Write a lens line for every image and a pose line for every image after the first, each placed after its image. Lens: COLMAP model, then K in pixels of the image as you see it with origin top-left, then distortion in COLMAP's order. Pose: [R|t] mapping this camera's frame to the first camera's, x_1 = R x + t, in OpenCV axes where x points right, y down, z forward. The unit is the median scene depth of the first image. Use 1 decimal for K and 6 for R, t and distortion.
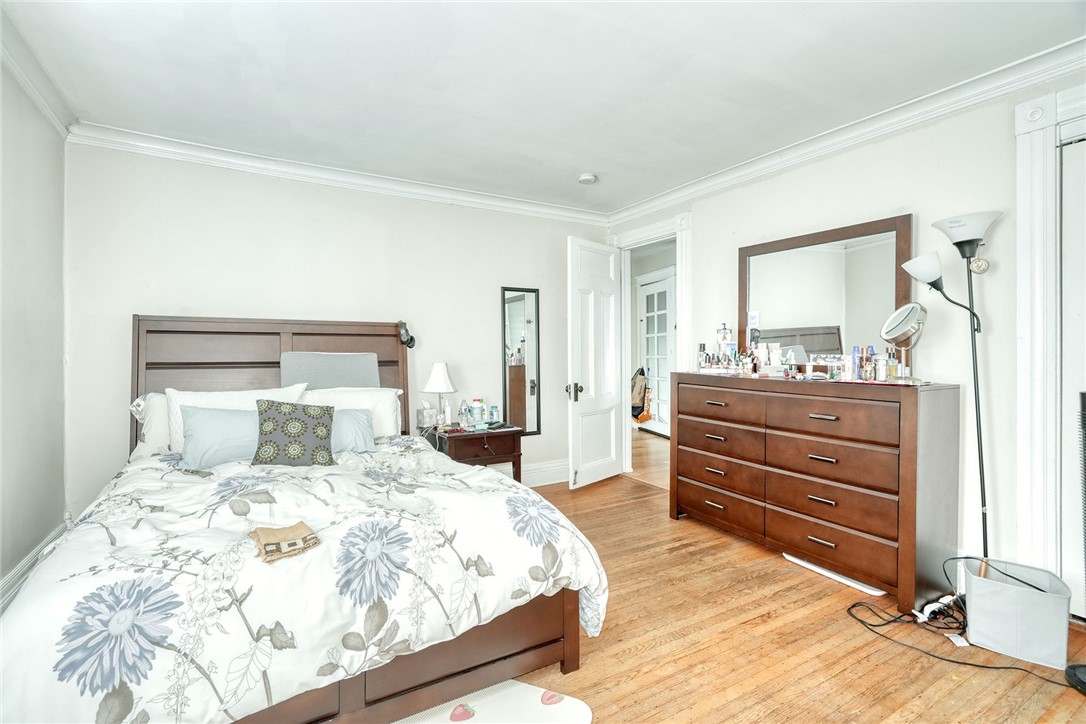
lens RADIAL K [[493.5, 0, 547.1], [0, 493.5, 355.3], [0, 0, 1]] dist [-0.001974, -0.000050]
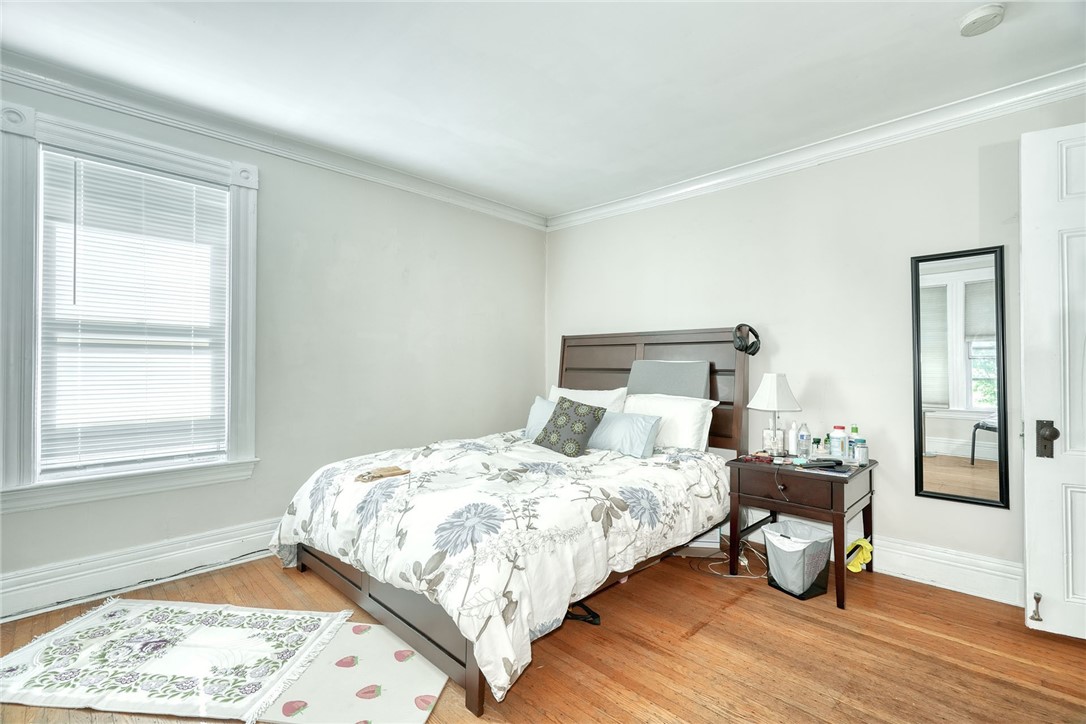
lens RADIAL K [[493.5, 0, 547.1], [0, 493.5, 355.3], [0, 0, 1]] dist [-0.001974, -0.000050]
pose [[0.254617, -0.014621, -0.966931, 0.607495], [-0.002995, 0.999869, -0.015908, 0.000767], [0.967037, 0.006947, 0.254540, 0.563323]]
